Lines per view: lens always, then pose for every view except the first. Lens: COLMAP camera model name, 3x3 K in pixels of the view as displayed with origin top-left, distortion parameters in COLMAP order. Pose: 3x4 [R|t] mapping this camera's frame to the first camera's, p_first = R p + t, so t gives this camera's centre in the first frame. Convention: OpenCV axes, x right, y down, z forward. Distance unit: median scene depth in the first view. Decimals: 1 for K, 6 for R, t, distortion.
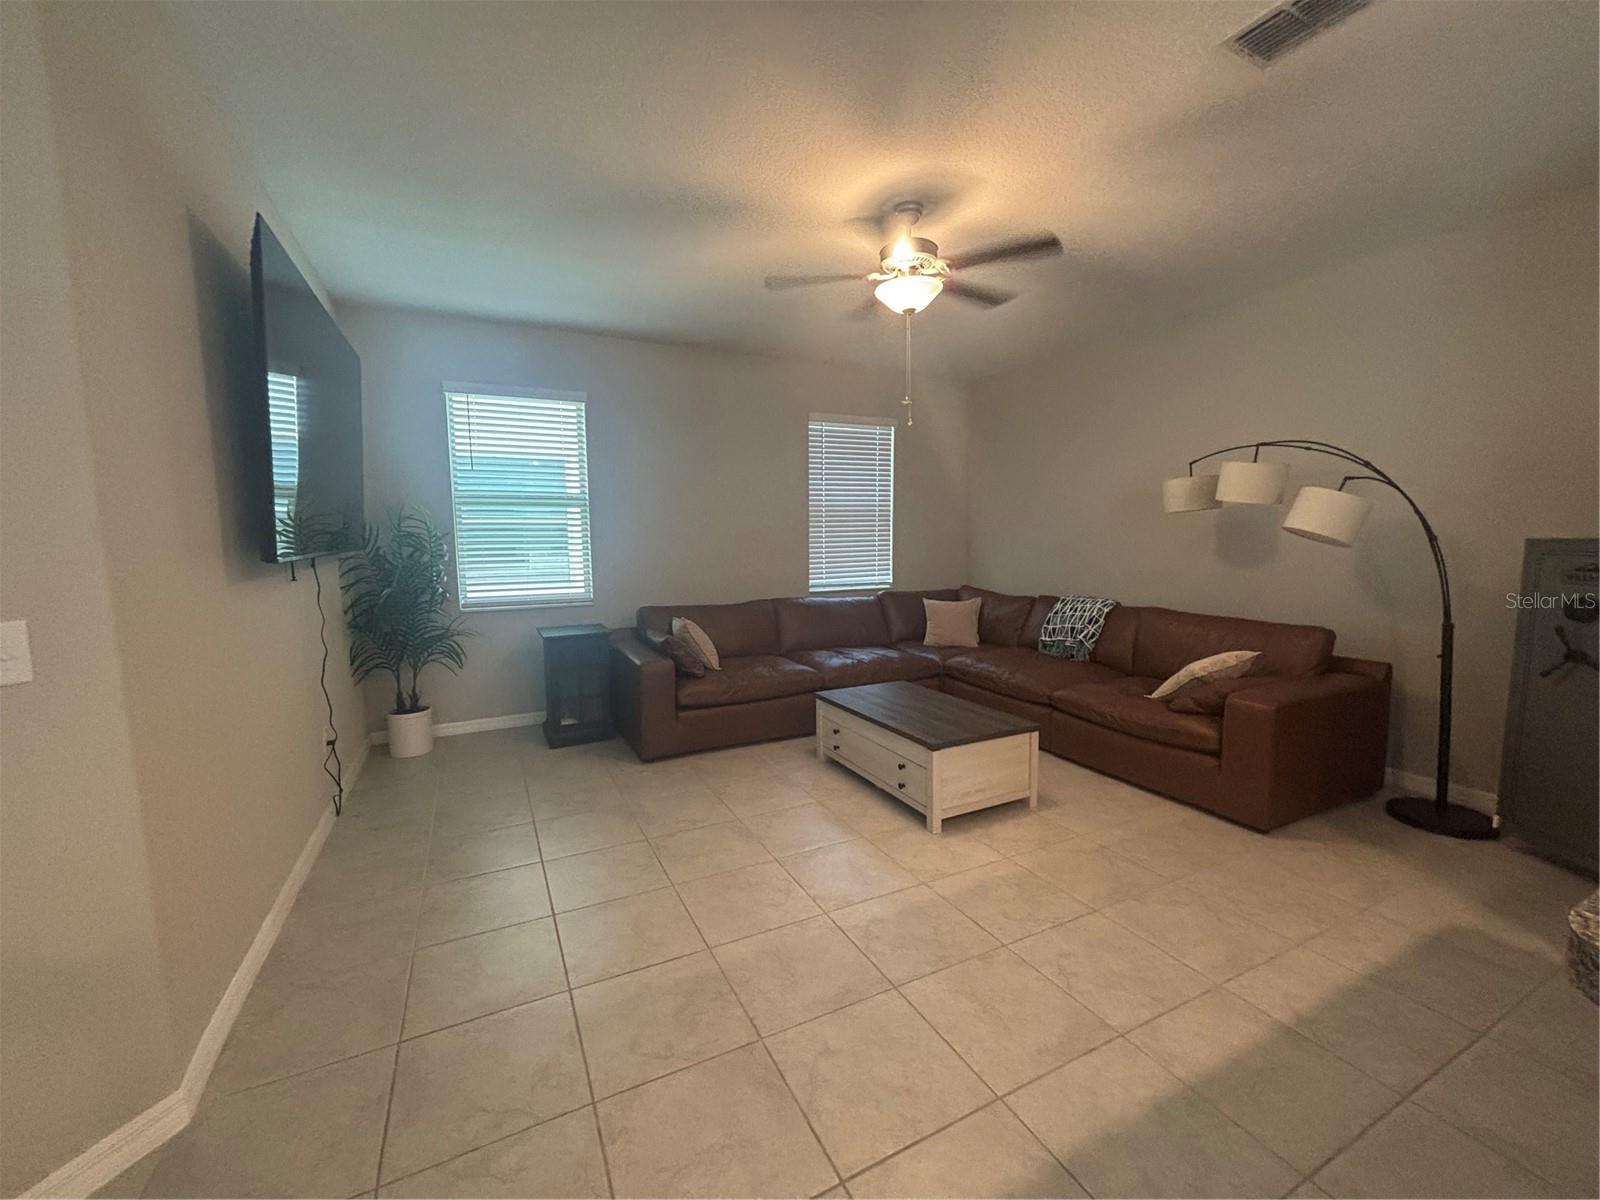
lens RADIAL K [[646.5, 0, 803.6], [0, 646.5, 608.5], [0, 0, 1]] dist [-0.003260, 0.001886]
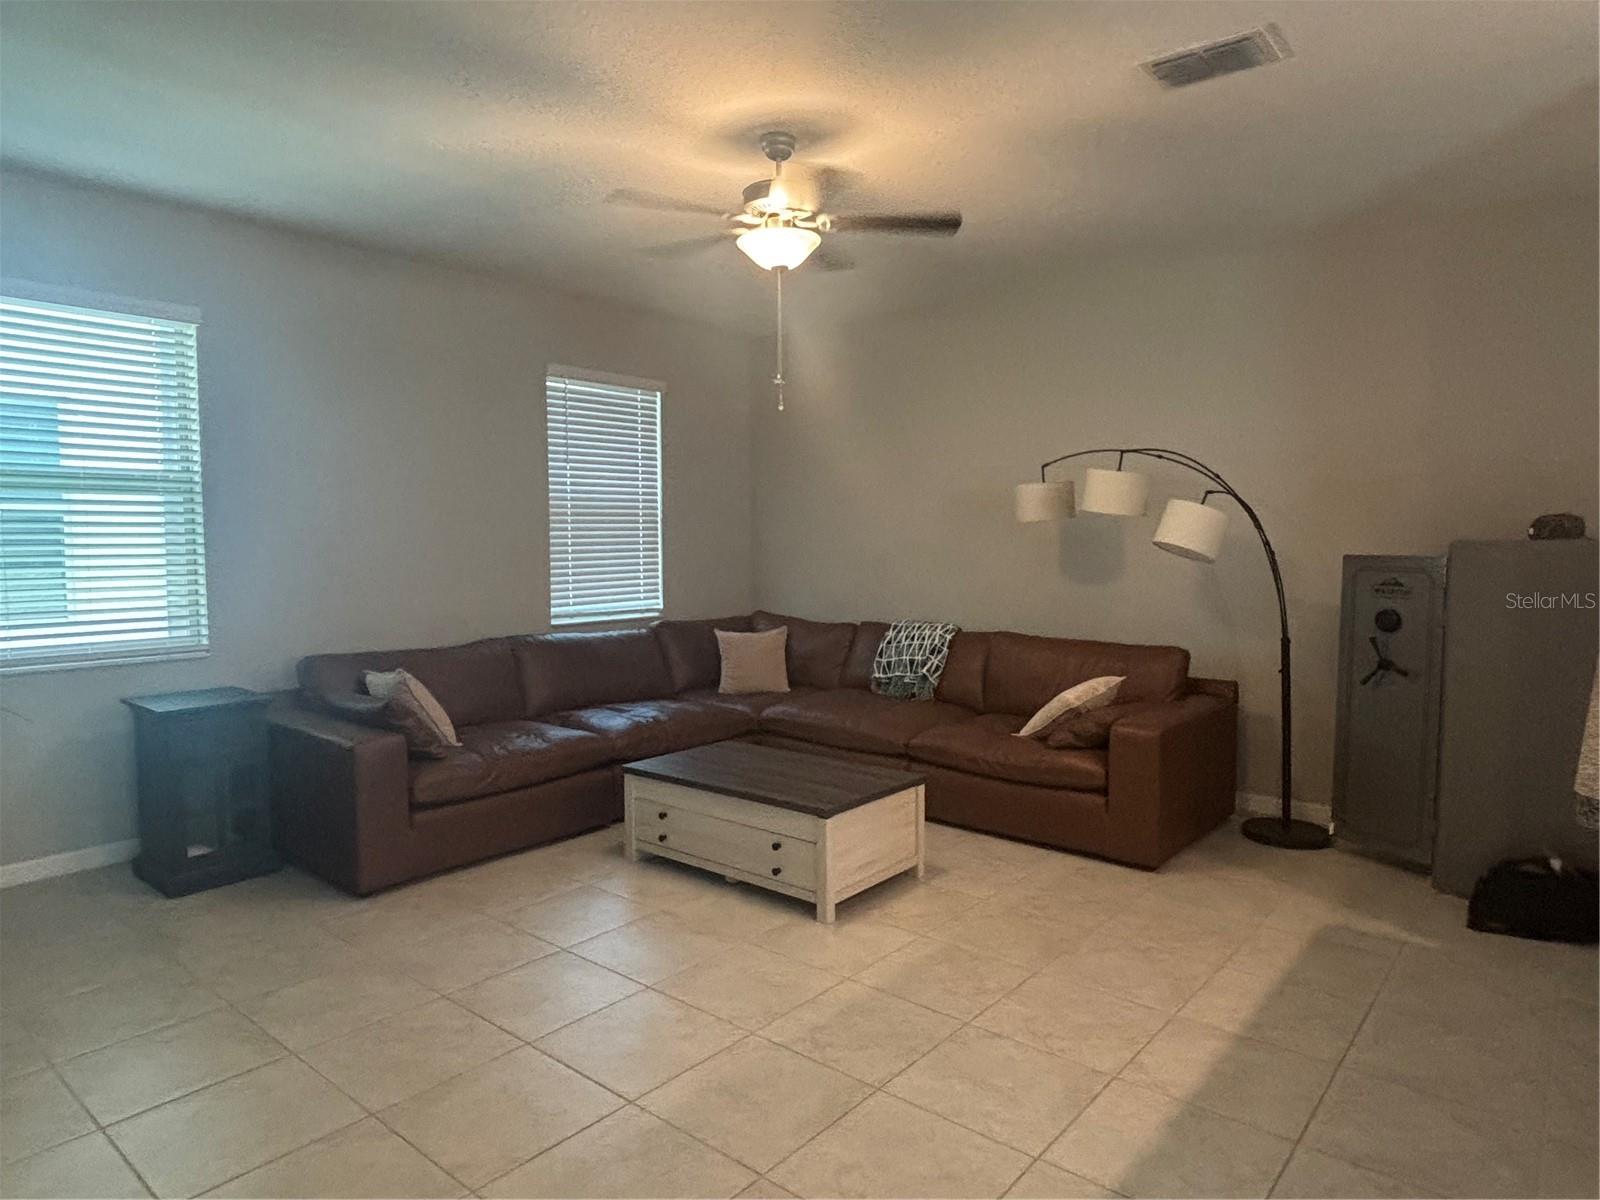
lens RADIAL K [[973.1, 0, 813.5], [0, 973.1, 619.1], [0, 0, 1]] dist [0.010056, -0.013720]
pose [[0.915299, -0.024920, 0.402002, -0.220624], [0.036014, 0.999150, -0.020060, -0.001655], [-0.401161, 0.032838, 0.915419, -0.076375]]
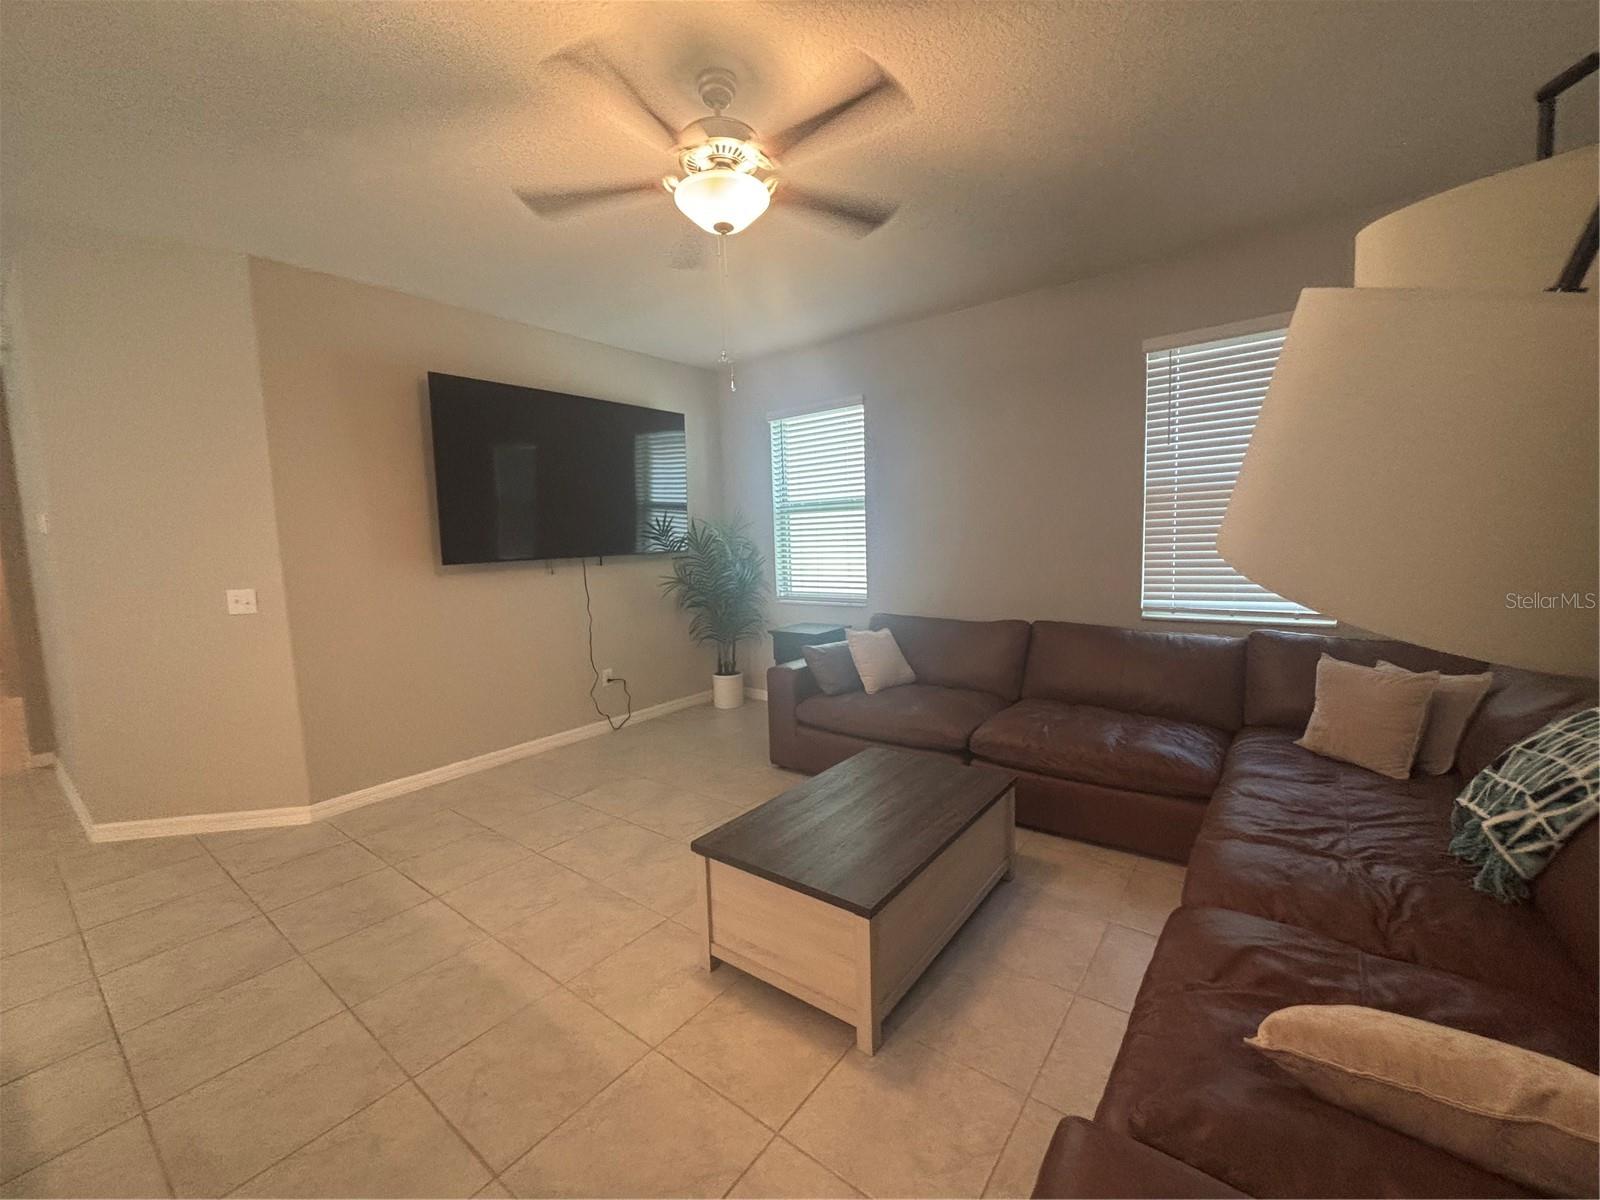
lens RADIAL K [[646.5, 0, 805.0], [0, 646.5, 606.1], [0, 0, 1]] dist [-0.003260, 0.001886]
pose [[0.437402, 0.087745, -0.894975, 0.651045], [-0.080098, 0.995074, 0.058413, -0.069910], [0.895692, 0.046136, 0.442276, 0.593914]]
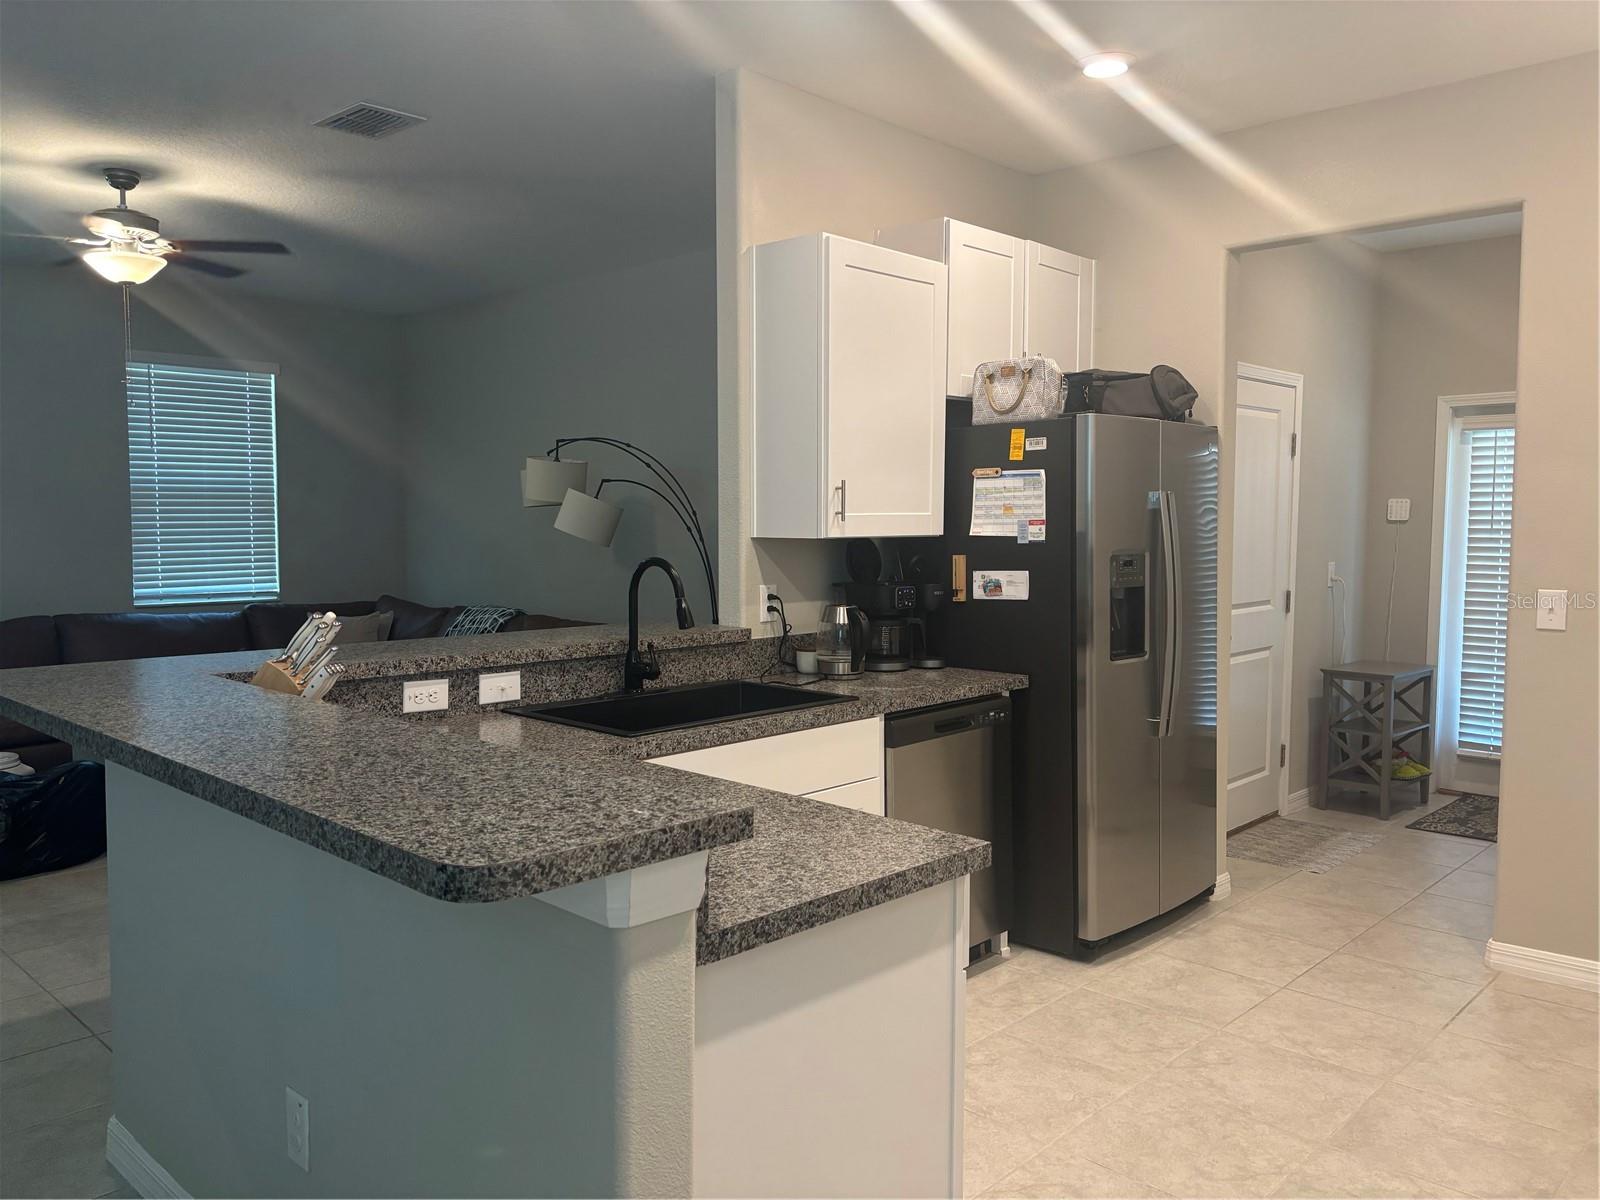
lens RADIAL K [[1206.1, 0, 809.6], [0, 1206.1, 606.1], [0, 0, 1]] dist [0.018330, 0.002229]
pose [[0.939388, -0.011414, 0.342665, 0.355096], [0.024792, 0.999091, -0.034688, 0.054420], [-0.341958, 0.041081, 0.938817, -0.676116]]
